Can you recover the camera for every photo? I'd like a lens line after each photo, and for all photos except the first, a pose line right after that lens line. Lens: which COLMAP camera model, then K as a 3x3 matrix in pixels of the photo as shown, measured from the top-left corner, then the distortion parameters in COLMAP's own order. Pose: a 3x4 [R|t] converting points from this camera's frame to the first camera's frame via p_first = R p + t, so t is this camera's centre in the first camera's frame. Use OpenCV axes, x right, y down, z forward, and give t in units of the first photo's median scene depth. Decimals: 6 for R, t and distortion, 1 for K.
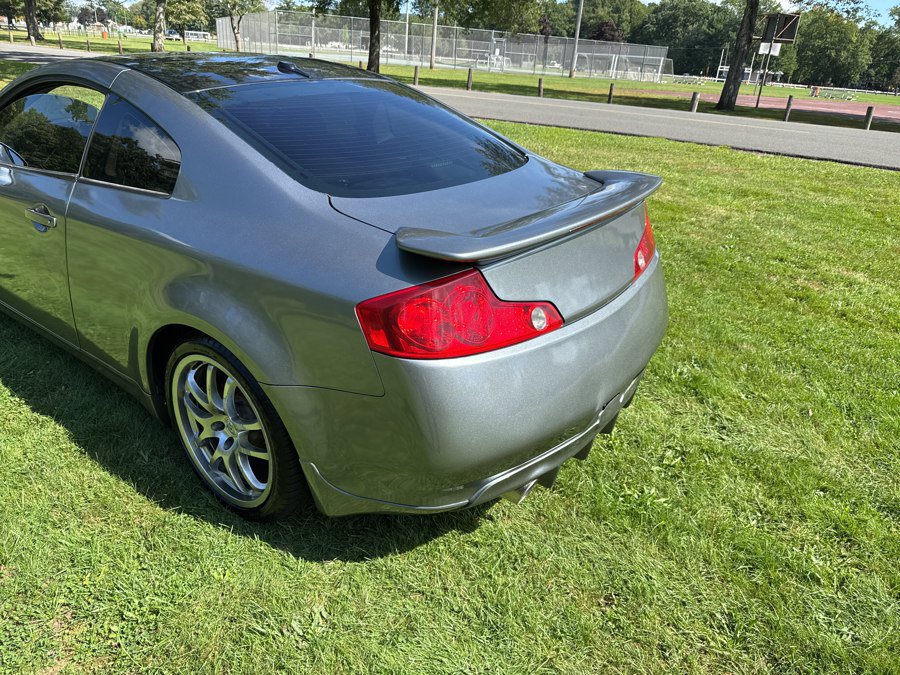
lens RADIAL K [[638.4, 0, 443.2], [0, 638.4, 335.0], [0, 0, 1]] dist [0.014198, -0.024229]
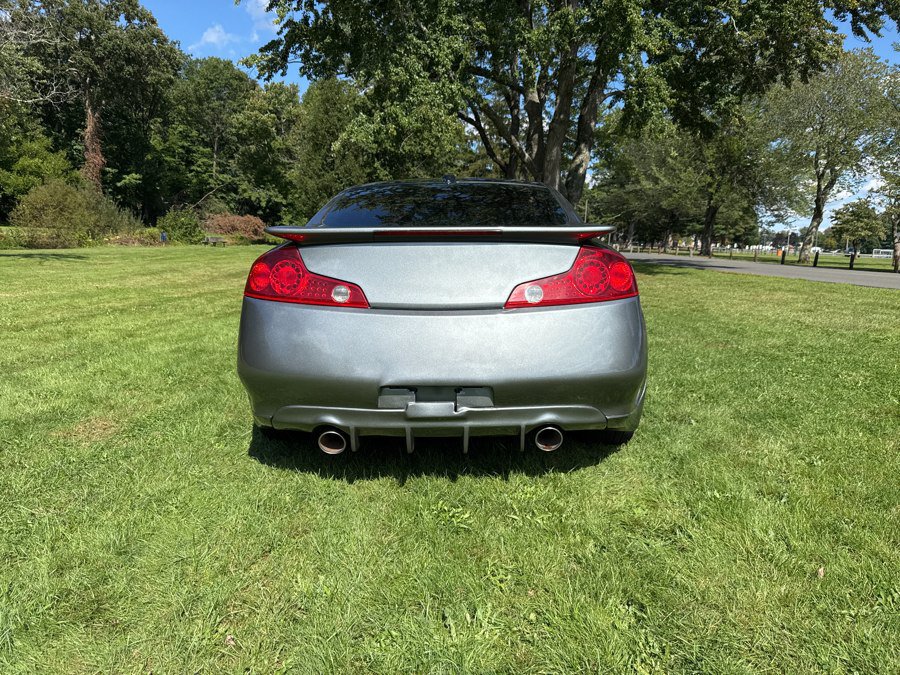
lens RADIAL K [[636.4, 0, 447.2], [0, 636.4, 332.2], [0, 0, 1]] dist [0.022499, -0.031148]
pose [[0.587647, 0.072417, -0.805870, 1.024134], [-0.322719, 0.934312, -0.151370, 0.134819], [0.741973, 0.349022, 0.572416, 0.322607]]
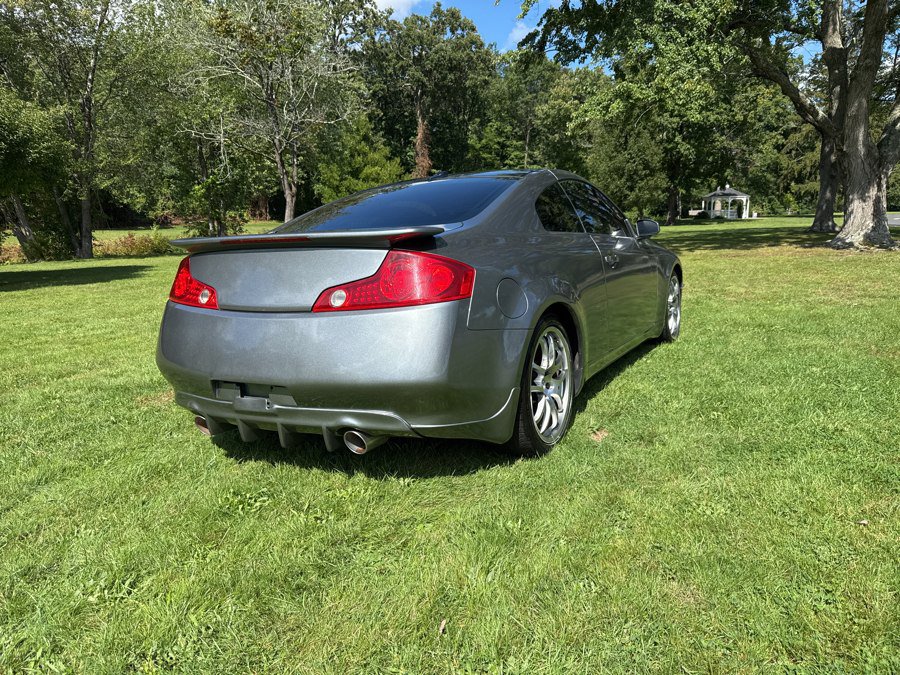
lens RADIAL K [[638.4, 0, 451.0], [0, 638.4, 336.6], [0, 0, 1]] dist [0.014198, -0.024229]
pose [[0.154175, 0.108464, -0.982072, 1.320798], [-0.370466, 0.927789, 0.044310, -0.169252], [0.915961, 0.356993, 0.183224, 0.972651]]
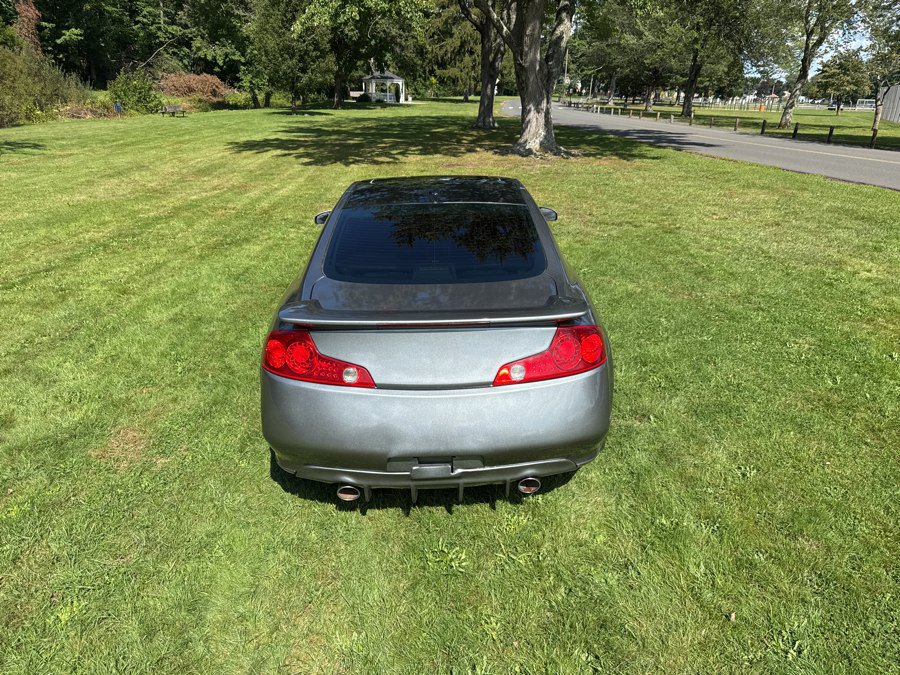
lens RADIAL K [[636.4, 0, 448.1], [0, 636.4, 333.1], [0, 0, 1]] dist [0.022499, -0.031148]
pose [[0.620670, 0.227040, -0.750481, 1.070104], [-0.298608, 0.953474, 0.041493, -0.192999], [0.724984, 0.198346, 0.659588, 0.105583]]
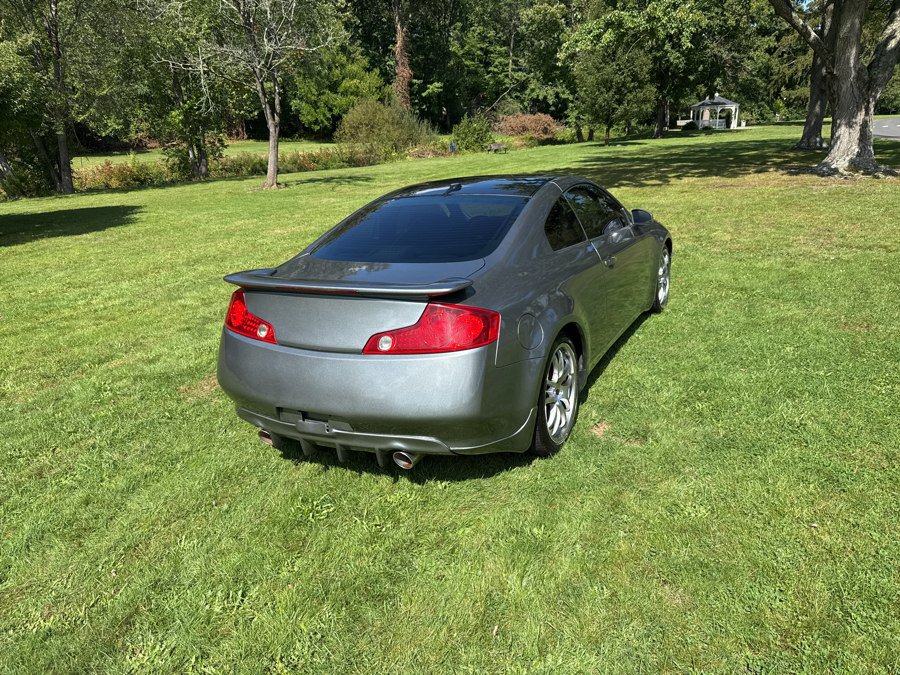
lens RADIAL K [[638.4, 0, 451.1], [0, 638.4, 334.1], [0, 0, 1]] dist [0.014198, -0.024229]
pose [[0.179622, 0.229218, -0.956658, 1.448146], [-0.351125, 0.923358, 0.155312, -0.356628], [0.918938, 0.308009, 0.246340, 0.788451]]
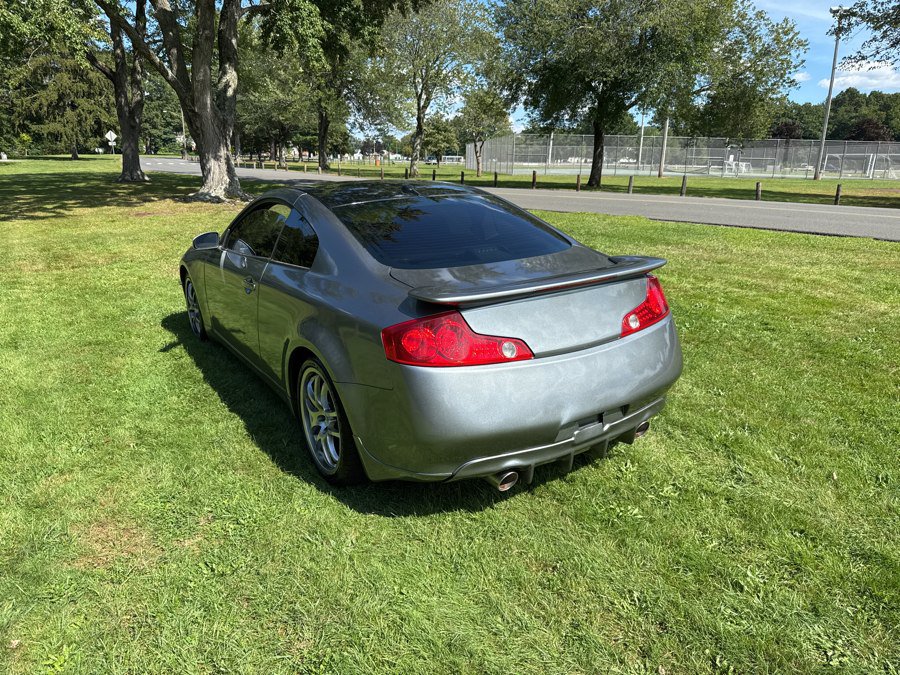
lens RADIAL K [[636.4, 0, 448.3], [0, 636.4, 328.6], [0, 0, 1]] dist [0.022499, -0.031148]
pose [[0.939890, 0.035846, -0.339592, 0.379223], [-0.092087, 0.984239, -0.150977, 0.117691], [0.328828, 0.173174, 0.928377, -0.286856]]
